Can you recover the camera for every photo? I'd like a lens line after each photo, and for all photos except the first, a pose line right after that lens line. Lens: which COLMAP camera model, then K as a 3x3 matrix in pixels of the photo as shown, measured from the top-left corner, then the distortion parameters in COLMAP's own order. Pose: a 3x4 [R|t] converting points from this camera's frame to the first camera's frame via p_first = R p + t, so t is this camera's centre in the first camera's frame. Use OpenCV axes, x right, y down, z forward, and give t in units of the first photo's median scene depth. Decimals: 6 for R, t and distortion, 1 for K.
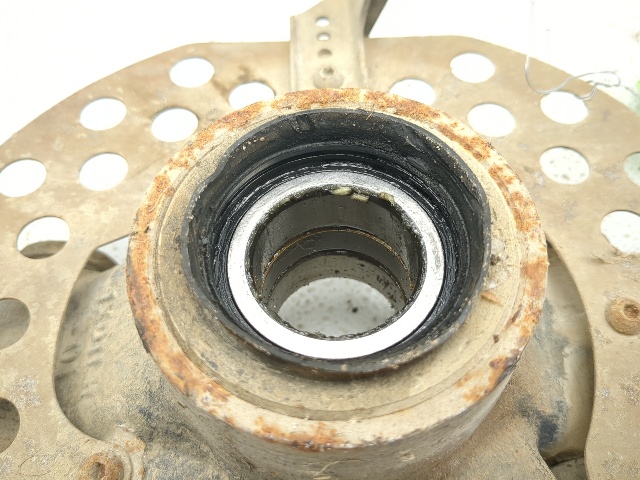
lens RADIAL K [[586.2, 0, 320.0], [0, 586.2, 240.0], [0, 0, 1]] dist [0.010670, -0.147642]
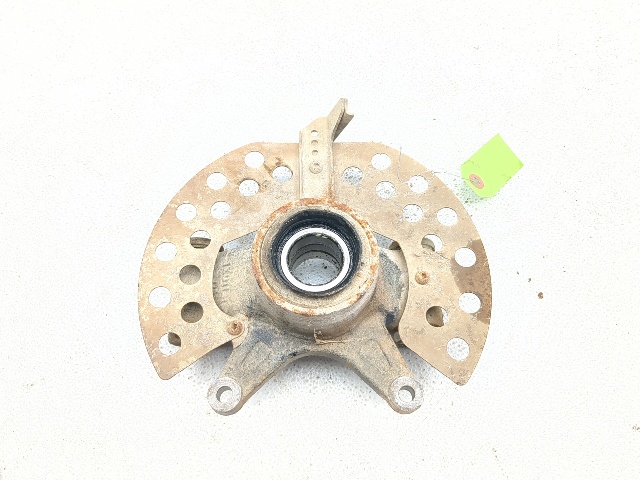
lens RADIAL K [[586.2, 0, 320.0], [0, 586.2, 240.0], [0, 0, 1]] dist [0.010670, -0.147642]
pose [[0.999584, 0.022992, 0.017387, -0.004850], [-0.025172, 0.990139, 0.137807, -0.432407], [-0.014047, -0.138187, 0.990307, -1.786964]]
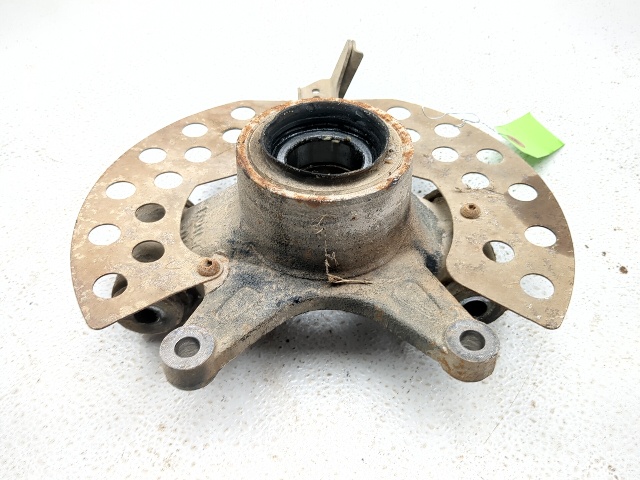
lens RADIAL K [[586.2, 0, 320.0], [0, 586.2, 240.0], [0, 0, 1]] dist [0.010670, -0.147642]
pose [[0.999454, 0.012559, 0.030549, -0.048792], [-0.005119, 0.972607, -0.232400, 0.736903], [-0.032631, 0.232117, 0.972140, -0.964100]]
